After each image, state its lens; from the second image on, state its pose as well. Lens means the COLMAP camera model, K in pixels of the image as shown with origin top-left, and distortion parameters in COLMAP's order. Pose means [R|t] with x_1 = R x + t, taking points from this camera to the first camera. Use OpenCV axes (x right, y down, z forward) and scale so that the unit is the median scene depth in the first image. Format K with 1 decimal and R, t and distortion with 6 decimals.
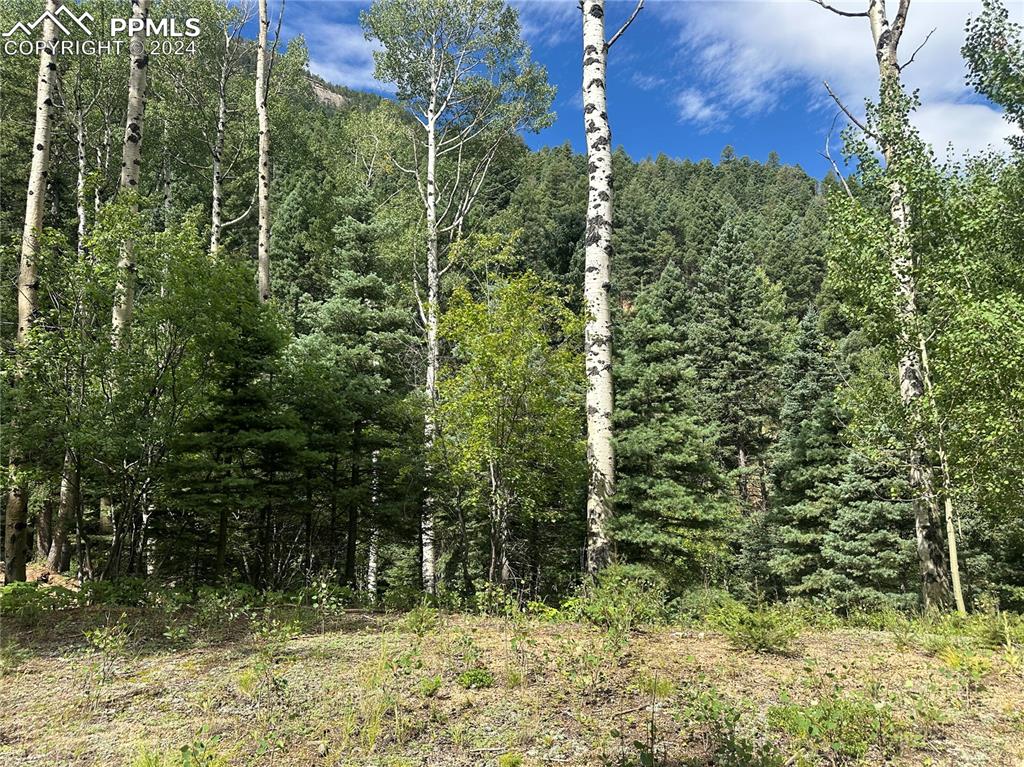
lens RADIAL K [[752.2, 0, 530.8], [0, 752.2, 377.6], [0, 0, 1]] dist [0.108654, -0.160329]
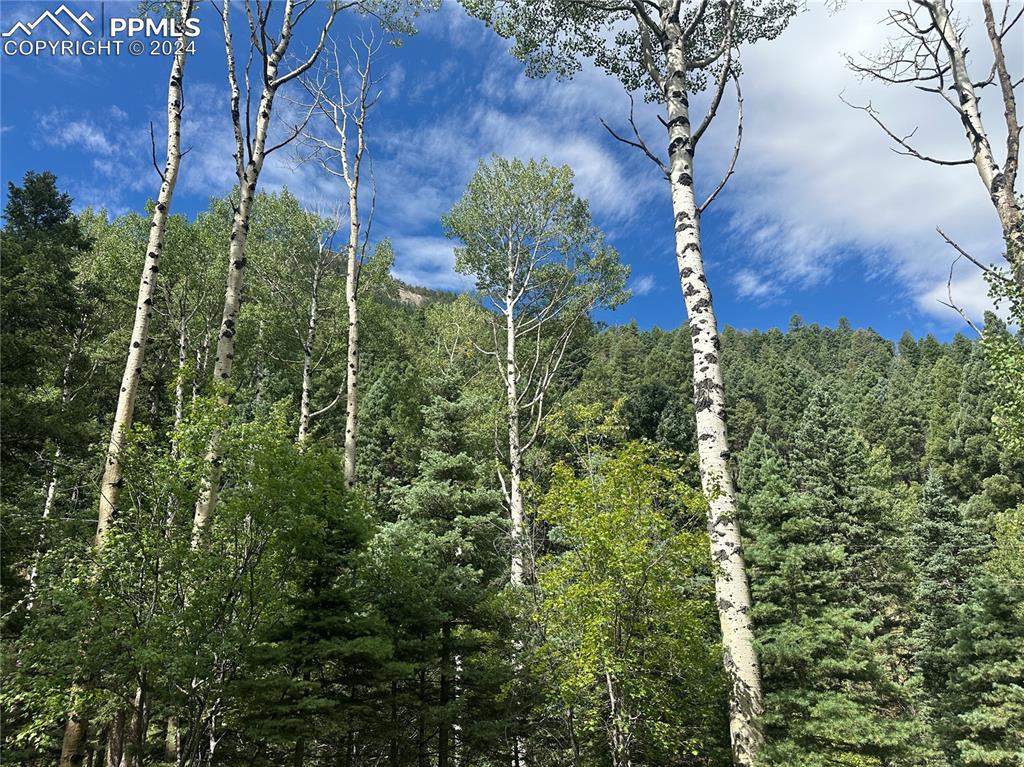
lens RADIAL K [[752.2, 0, 530.8], [0, 752.2, 377.6], [0, 0, 1]] dist [0.108654, -0.160329]
pose [[0.994229, -0.054277, -0.092536, -0.032759], [0.031606, 0.972481, -0.230828, -0.010016], [0.102518, 0.226571, 0.968584, 0.079586]]
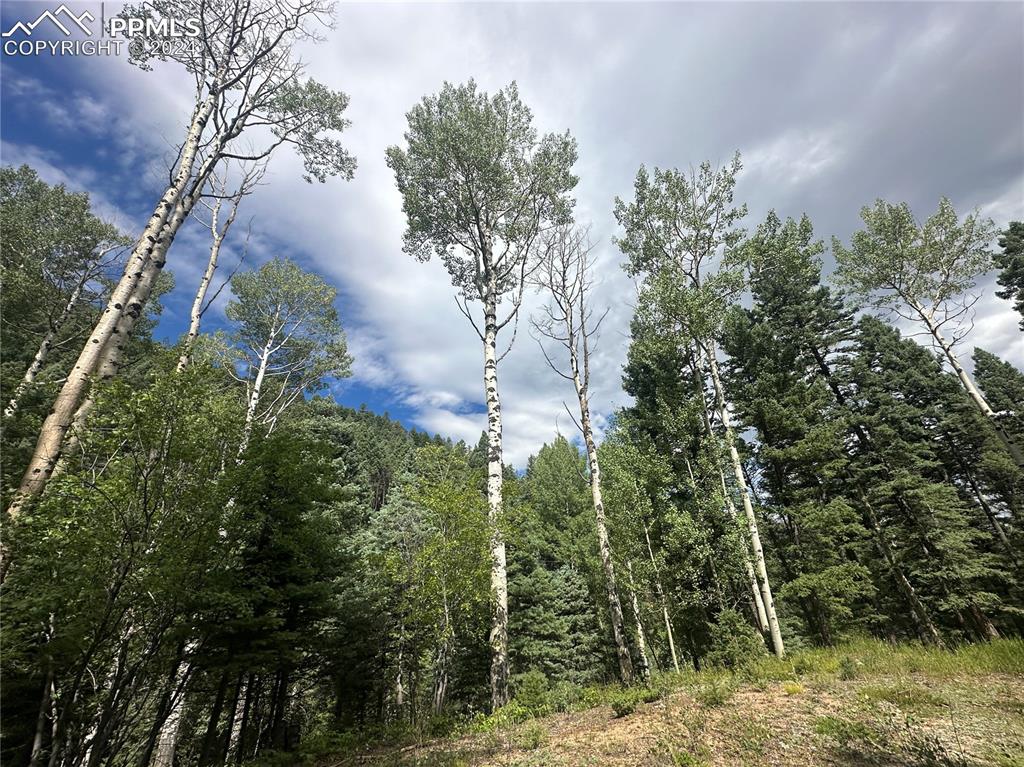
lens RADIAL K [[418.0, 0, 514.1], [0, 418.0, 379.3], [0, 0, 1]] dist [0.010726, -0.000019]
pose [[0.767296, 0.258396, 0.586932, -0.438956], [-0.032855, 0.929869, -0.366422, 0.002151], [-0.640451, 0.261870, 0.721974, 0.182558]]
